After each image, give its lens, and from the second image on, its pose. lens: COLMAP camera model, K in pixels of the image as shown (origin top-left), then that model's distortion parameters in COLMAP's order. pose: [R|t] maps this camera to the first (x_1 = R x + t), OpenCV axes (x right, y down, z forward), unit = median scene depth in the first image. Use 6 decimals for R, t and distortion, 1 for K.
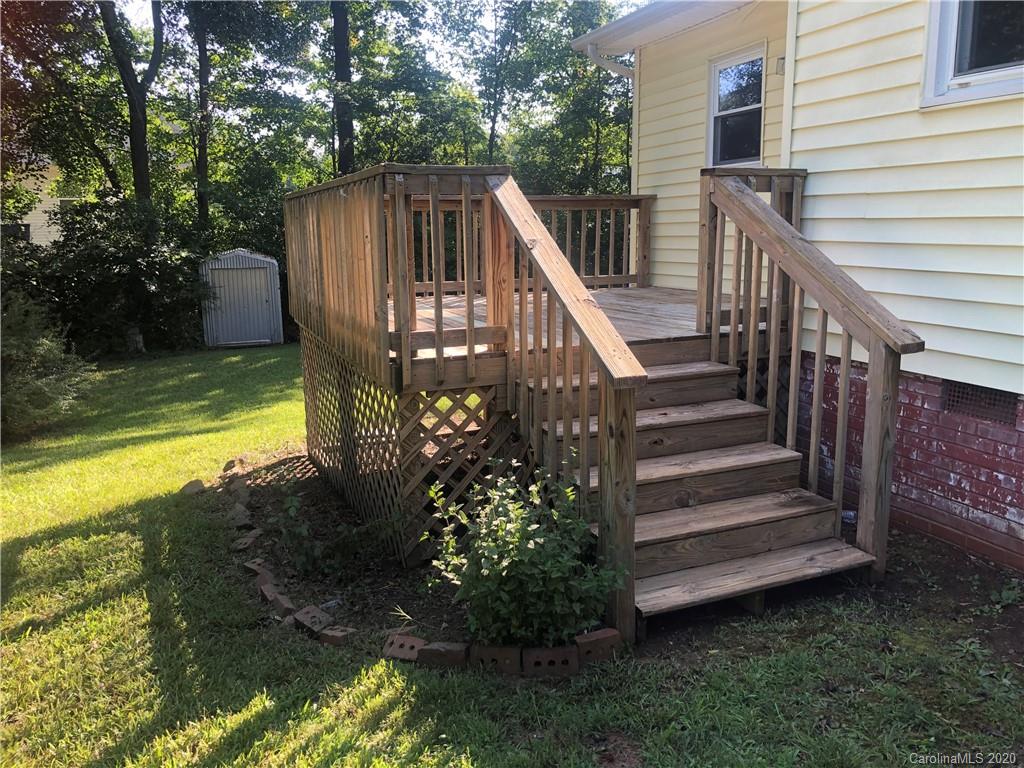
lens RADIAL K [[828.9, 0, 509.8], [0, 828.9, 369.3], [0, 0, 1]] dist [0.015394, 0.002986]
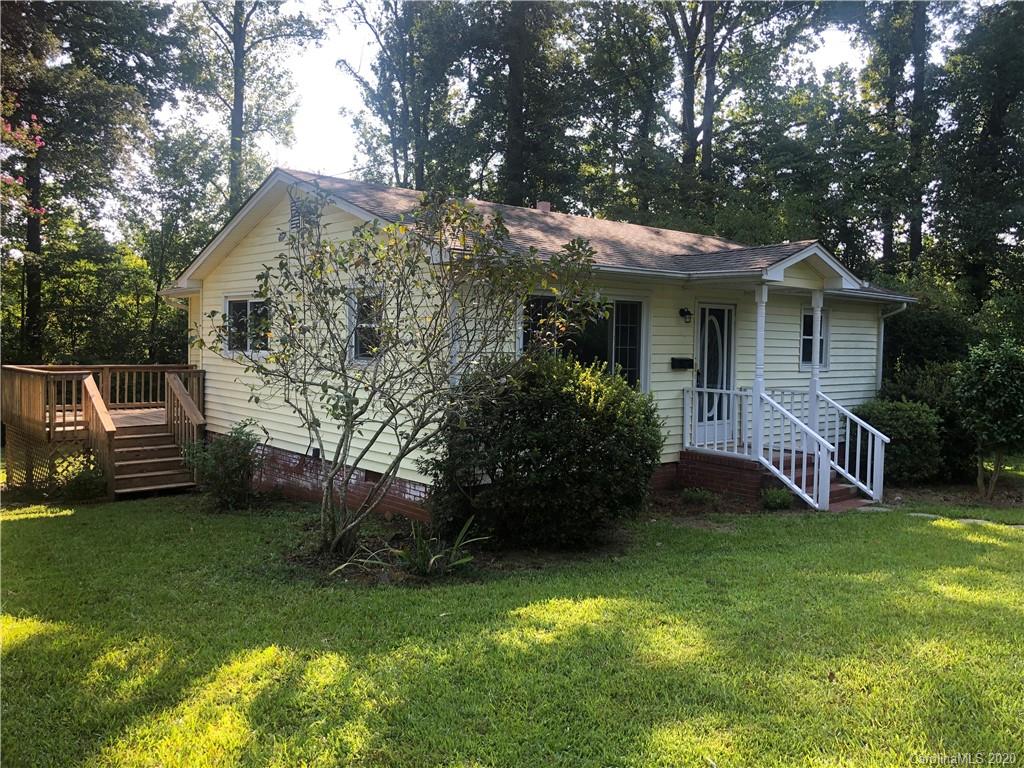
lens RADIAL K [[828.9, 0, 509.8], [0, 828.9, 369.3], [0, 0, 1]] dist [0.015394, 0.002986]
pose [[0.945496, 0.018247, 0.325123, 0.419653], [0.026649, 0.990744, -0.133103, 0.192402], [-0.324543, 0.134512, 0.936258, -2.221882]]
